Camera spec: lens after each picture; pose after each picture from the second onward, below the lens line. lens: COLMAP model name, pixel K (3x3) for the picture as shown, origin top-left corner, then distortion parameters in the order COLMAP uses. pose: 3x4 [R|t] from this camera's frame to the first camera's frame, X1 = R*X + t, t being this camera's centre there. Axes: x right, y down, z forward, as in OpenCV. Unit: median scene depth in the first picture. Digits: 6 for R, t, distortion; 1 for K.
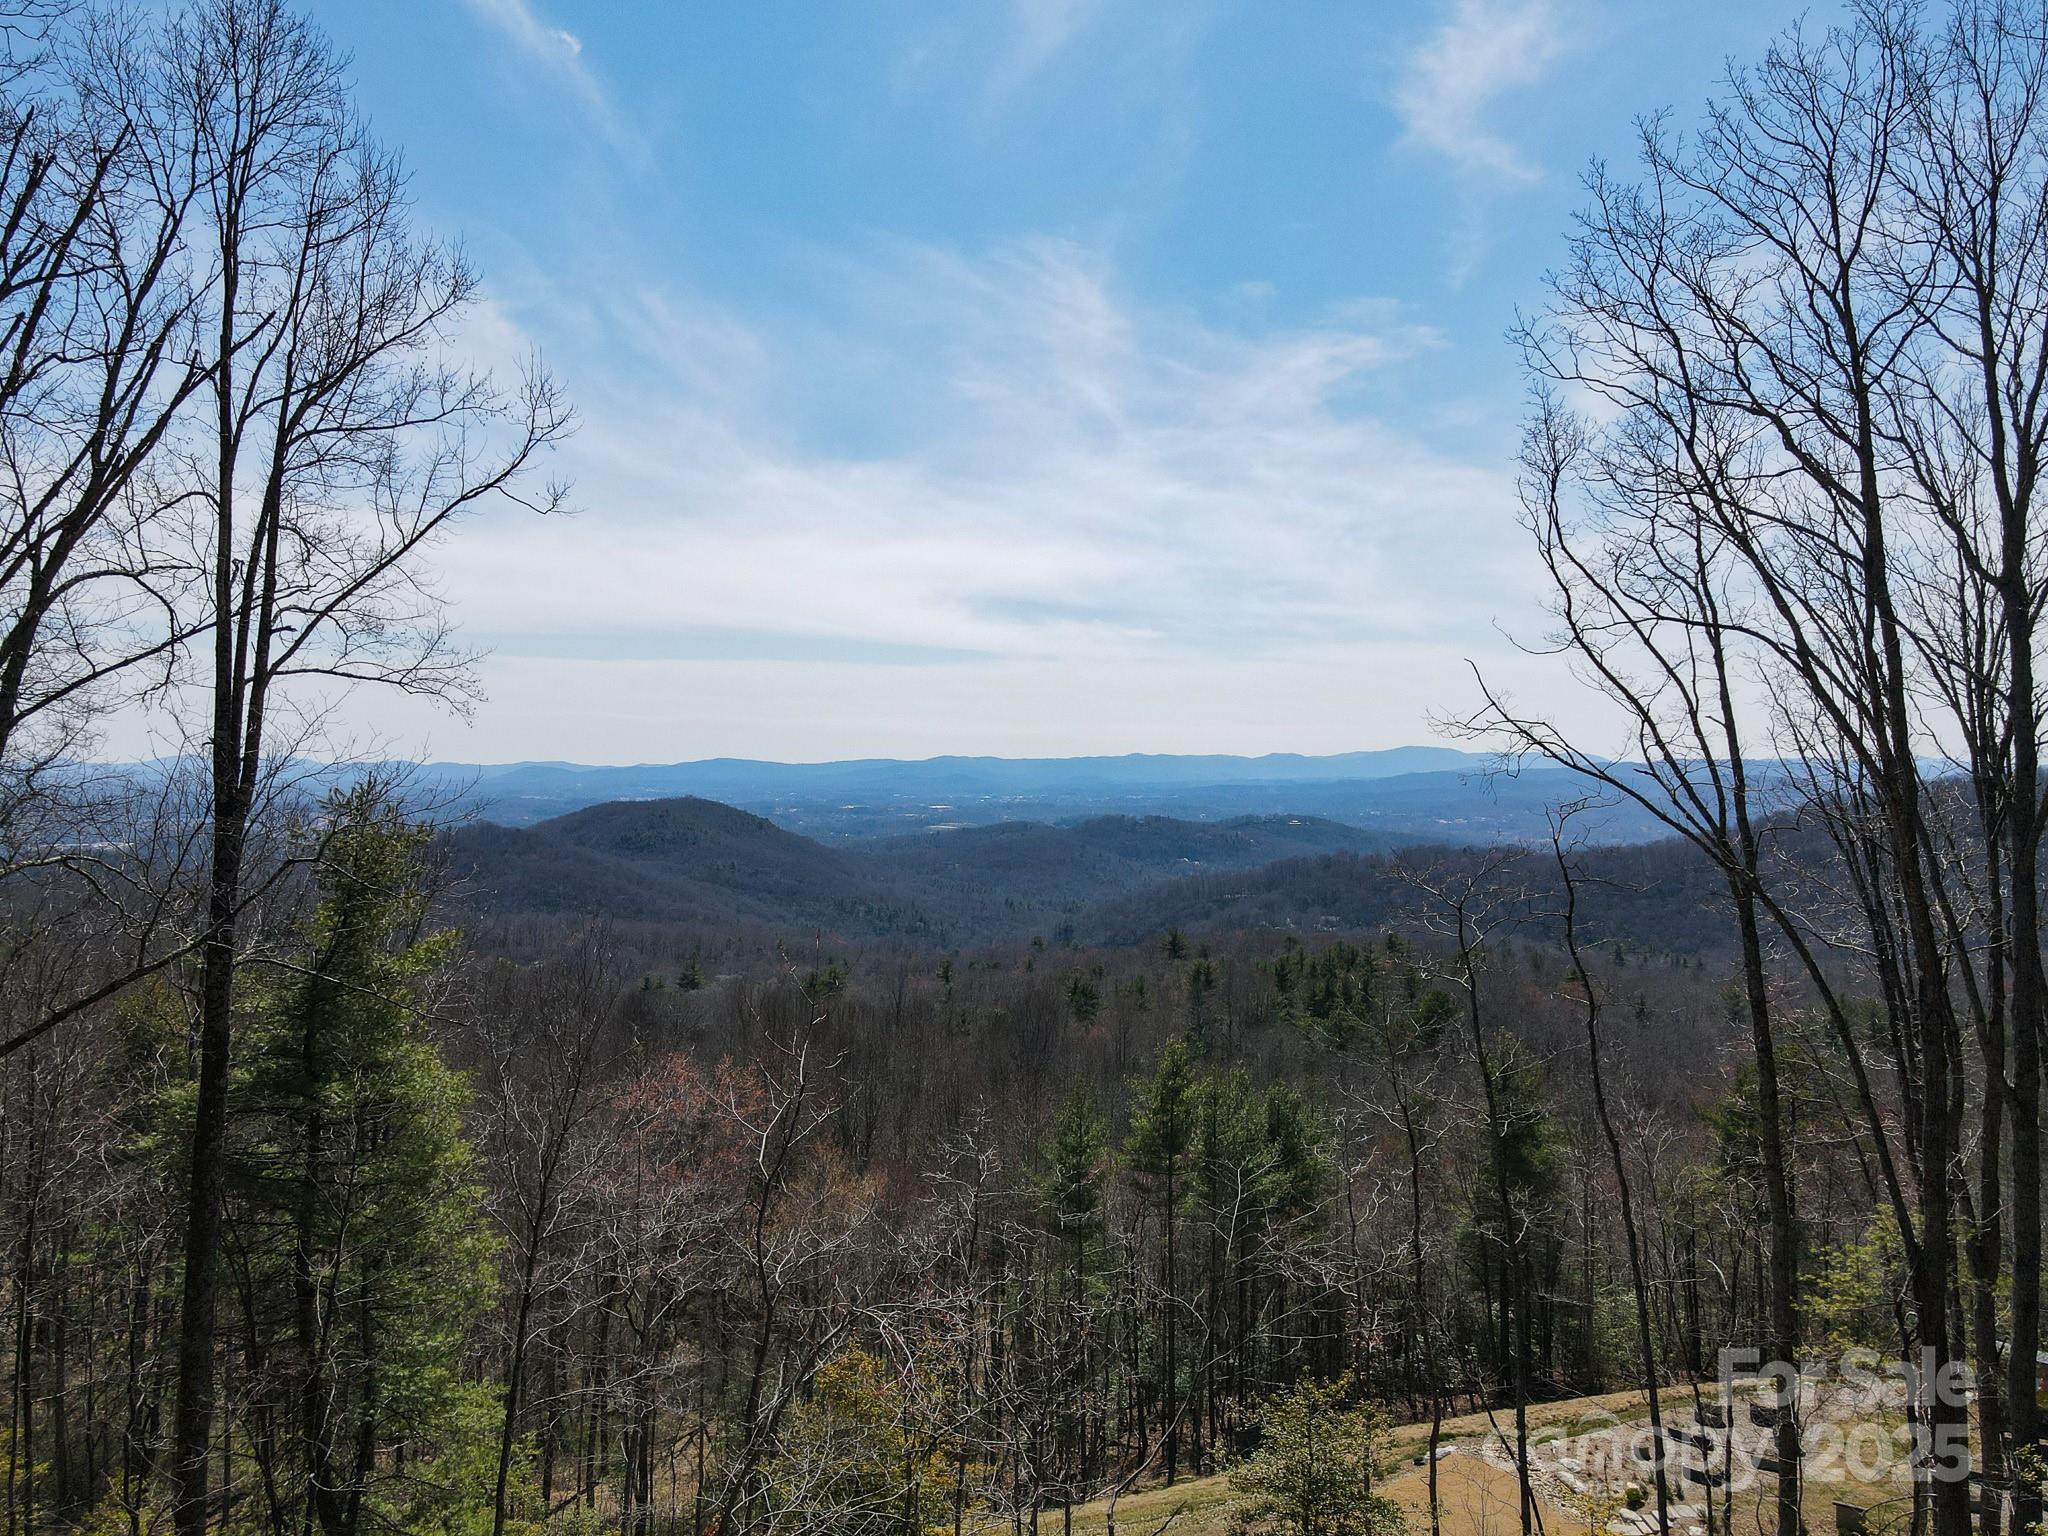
lens RADIAL K [[1459.9, 0, 1035.0], [0, 1459.9, 759.4], [0, 0, 1]] dist [-0.007413, -0.002028]
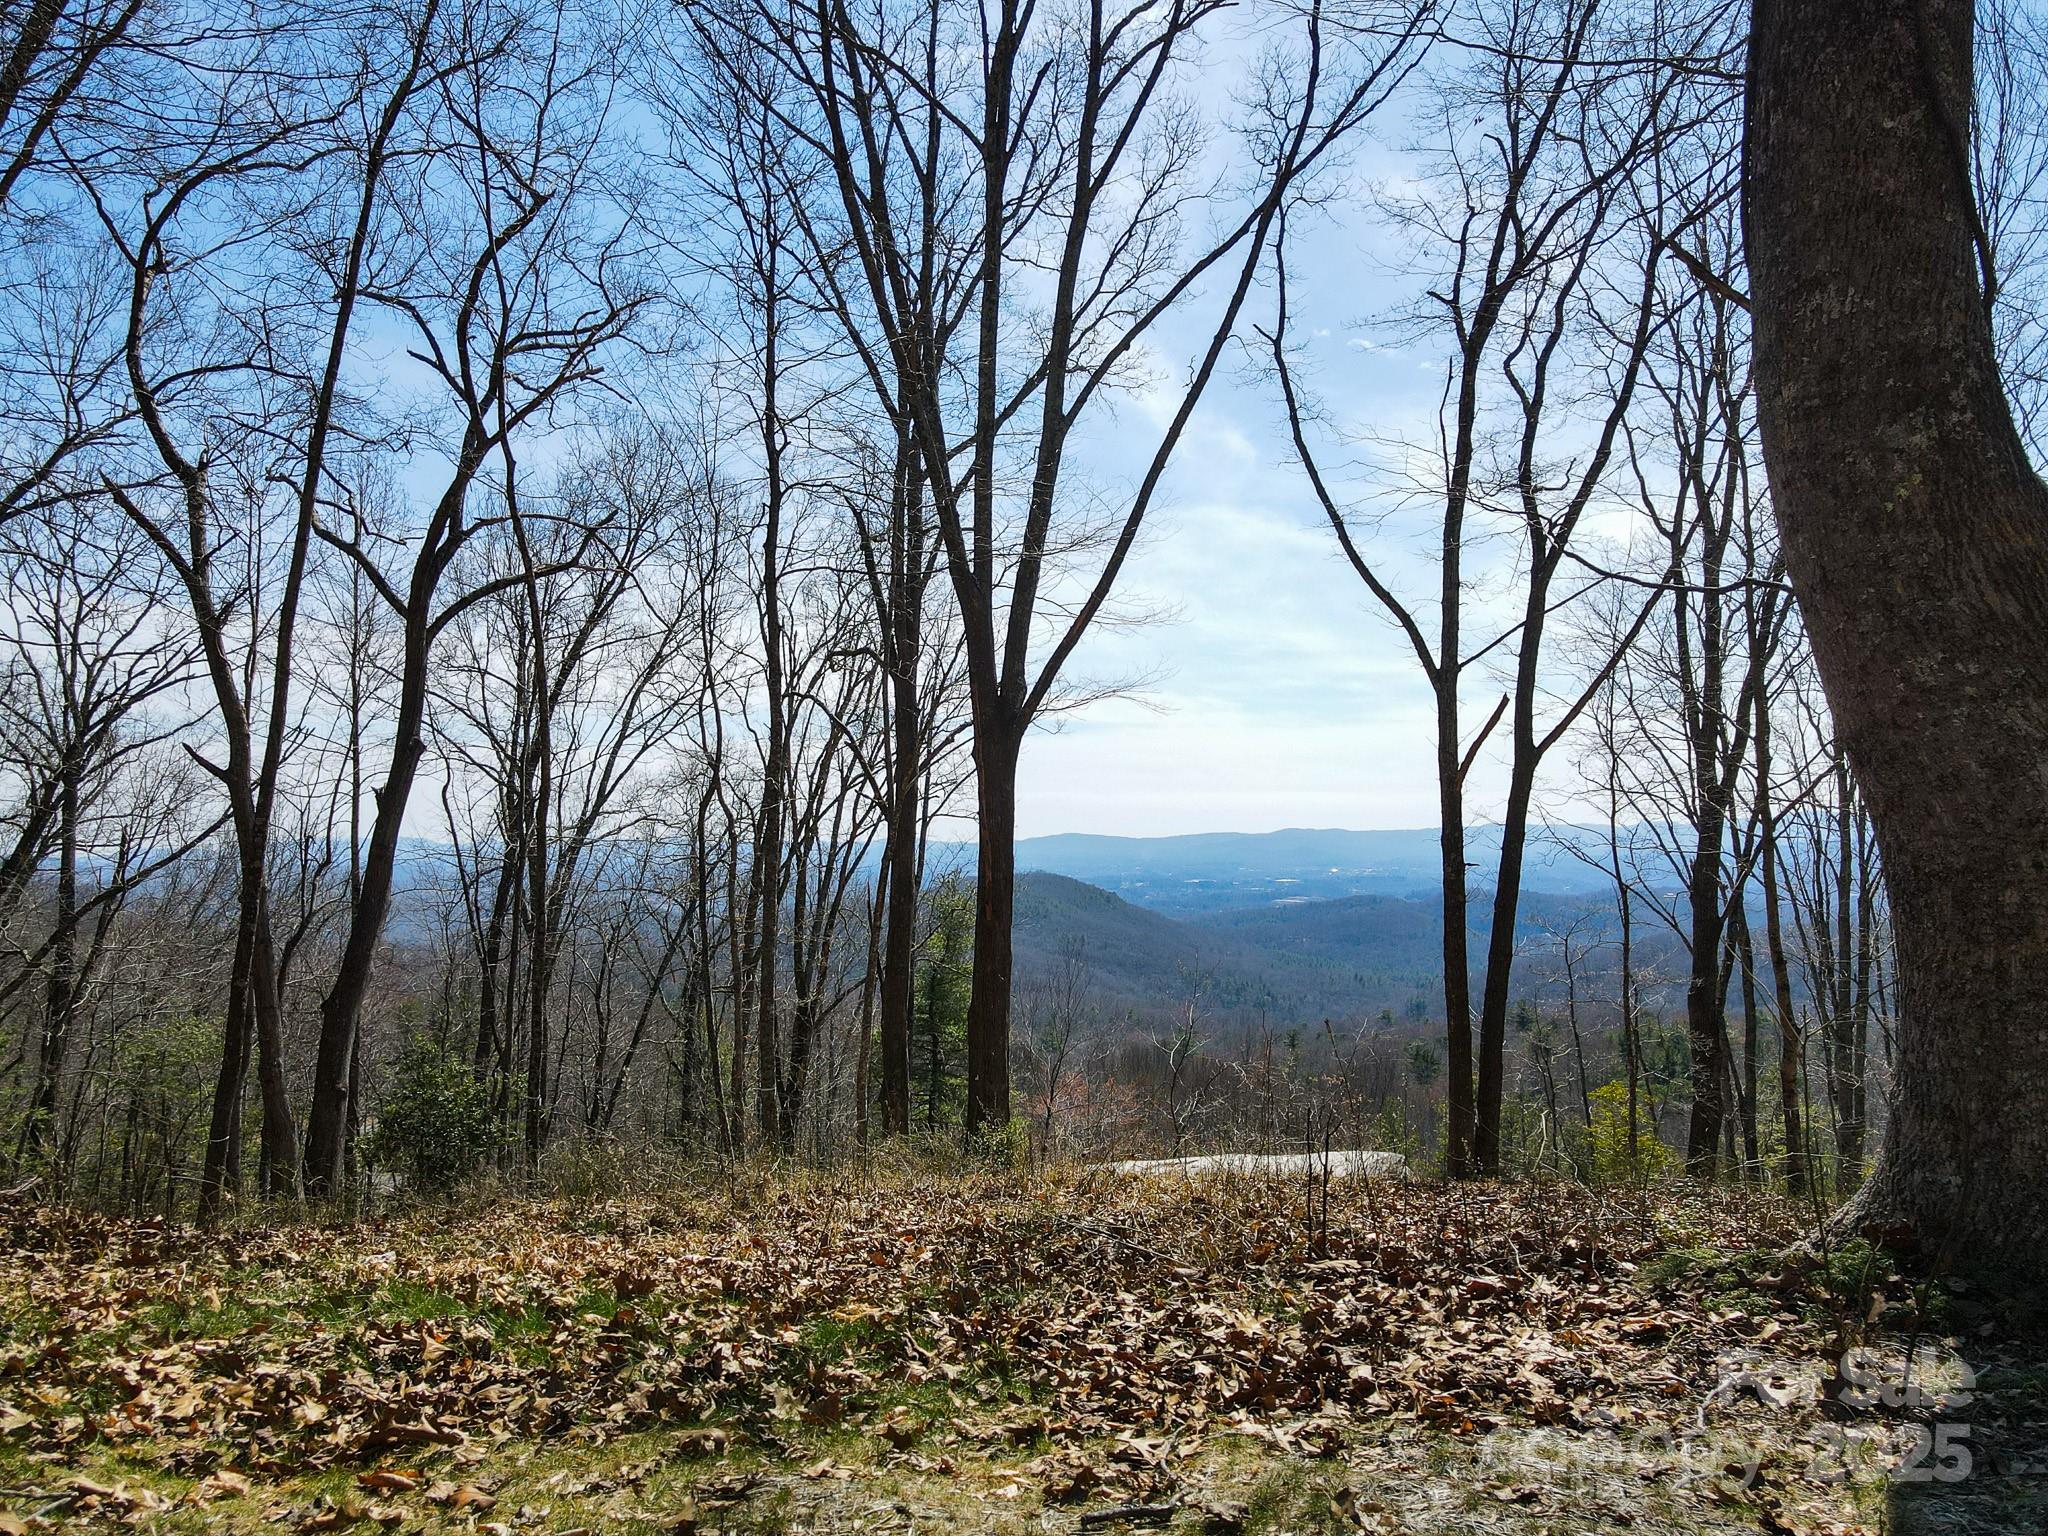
lens RADIAL K [[1459.7, 0, 1029.5], [0, 1459.7, 763.1], [0, 0, 1]] dist [-0.002187, -0.003914]
pose [[0.971666, -0.022960, -0.235240, 0.091661], [0.011669, 0.998717, -0.049277, -0.032145], [0.236069, 0.045136, 0.970687, -0.902276]]
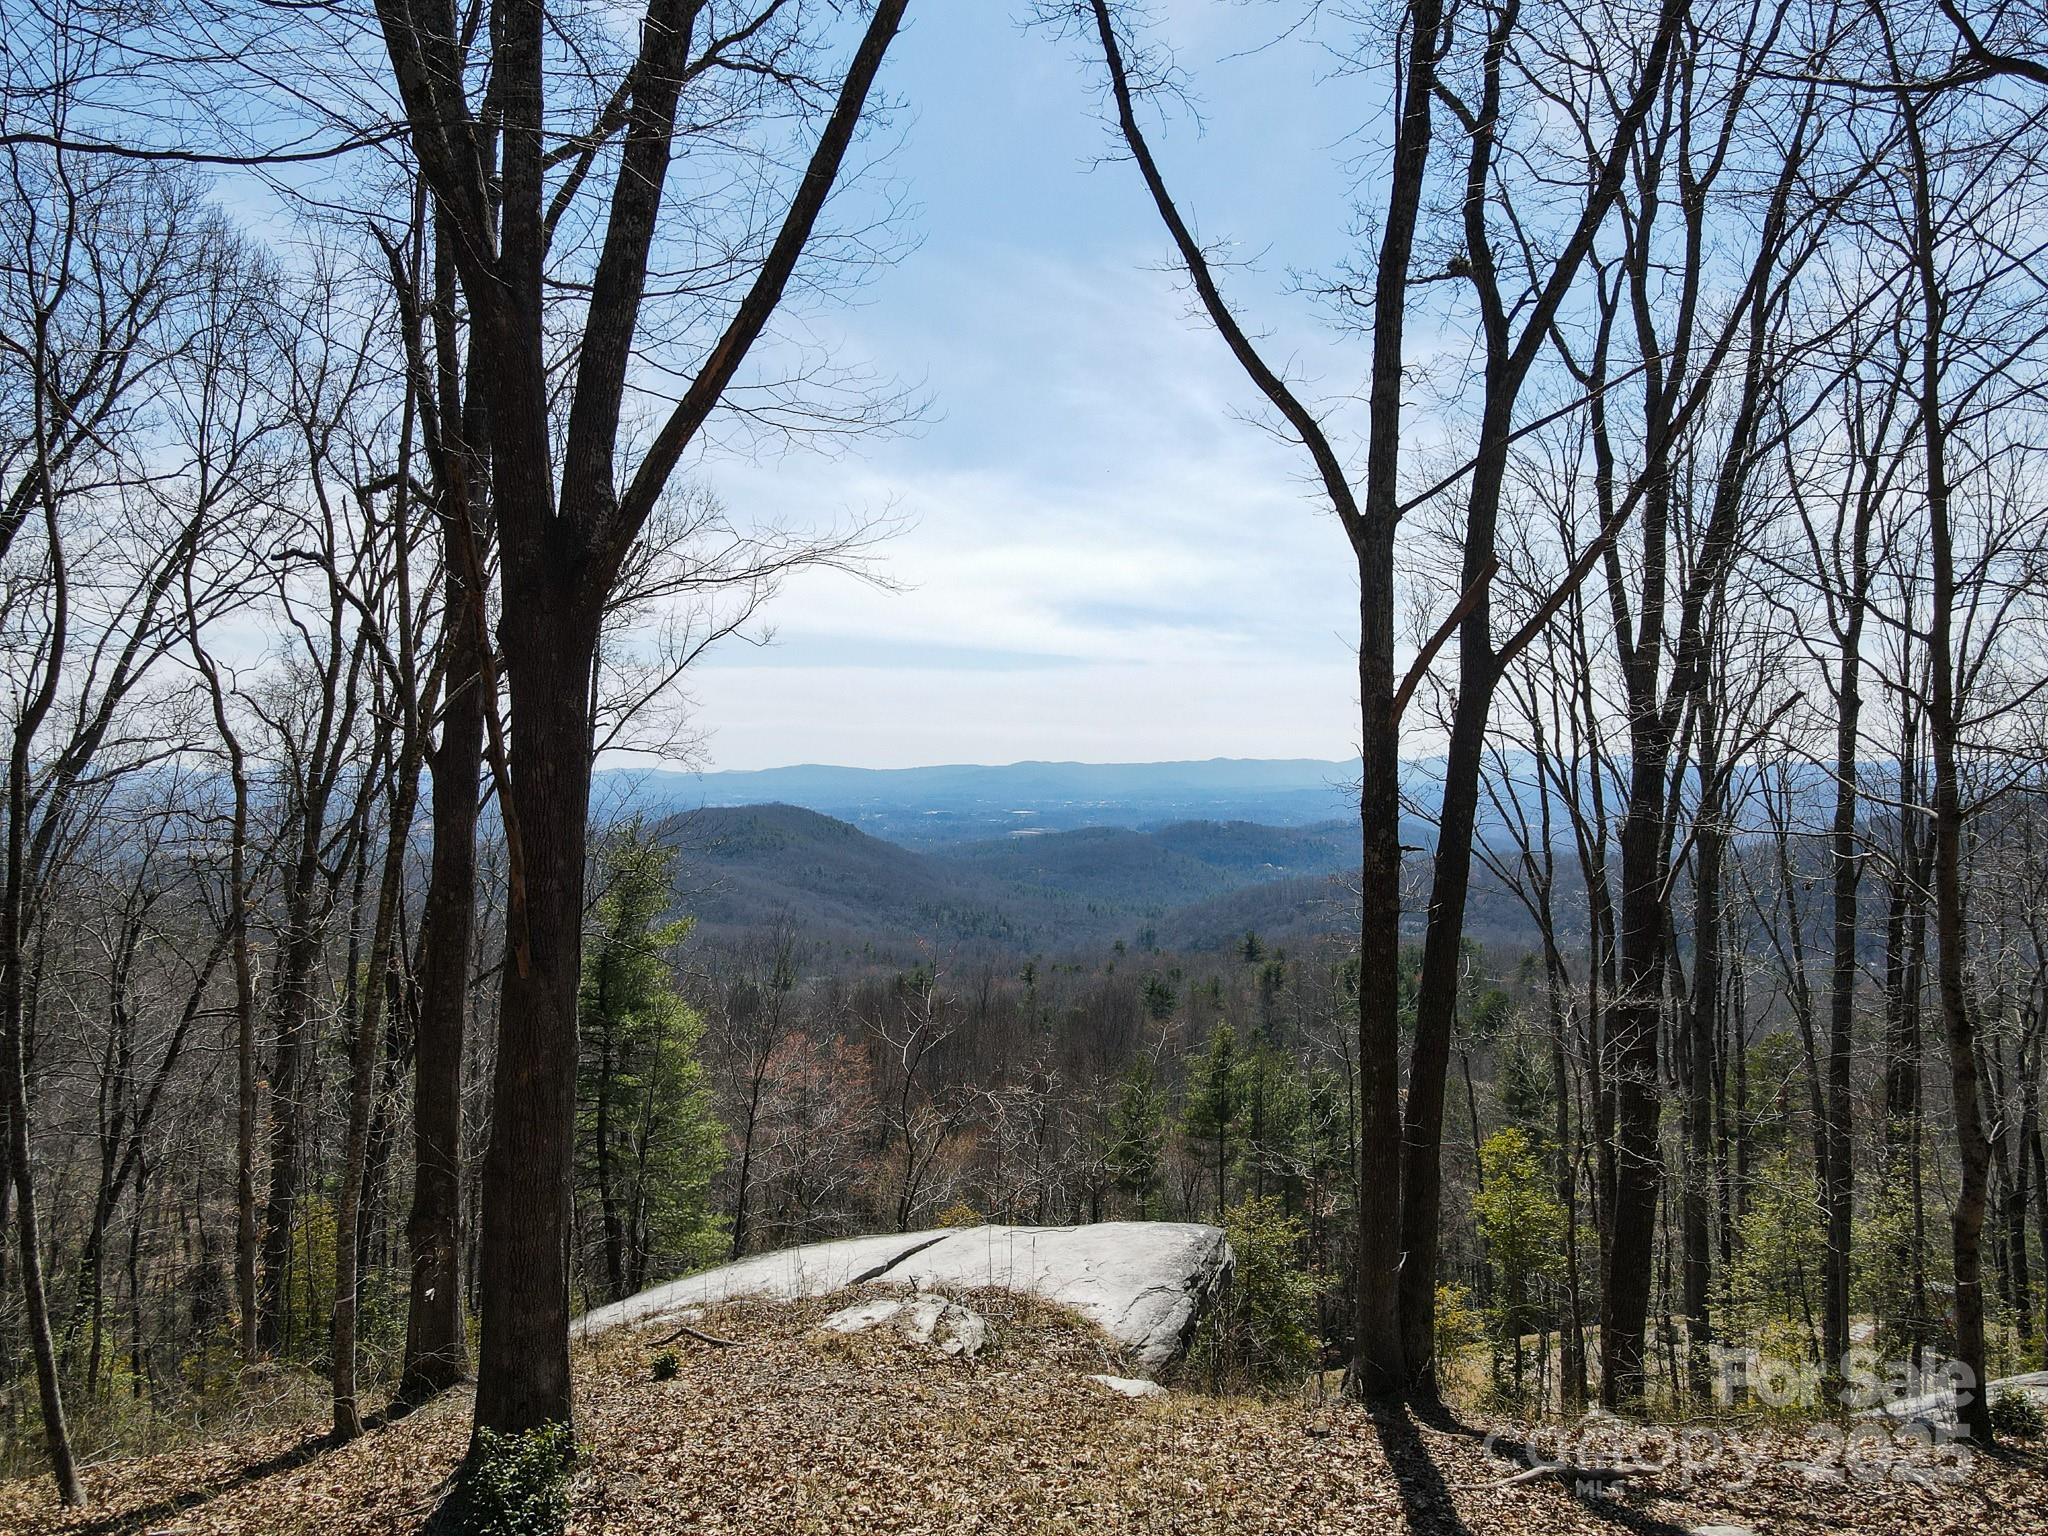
lens RADIAL K [[1459.7, 0, 1029.5], [0, 1459.7, 763.1], [0, 0, 1]] dist [-0.002187, -0.003914]
pose [[0.998178, -0.004027, -0.060204, 0.039137], [0.003971, 0.999992, -0.001048, -0.041642], [0.060207, 0.000807, 0.998186, -0.517068]]
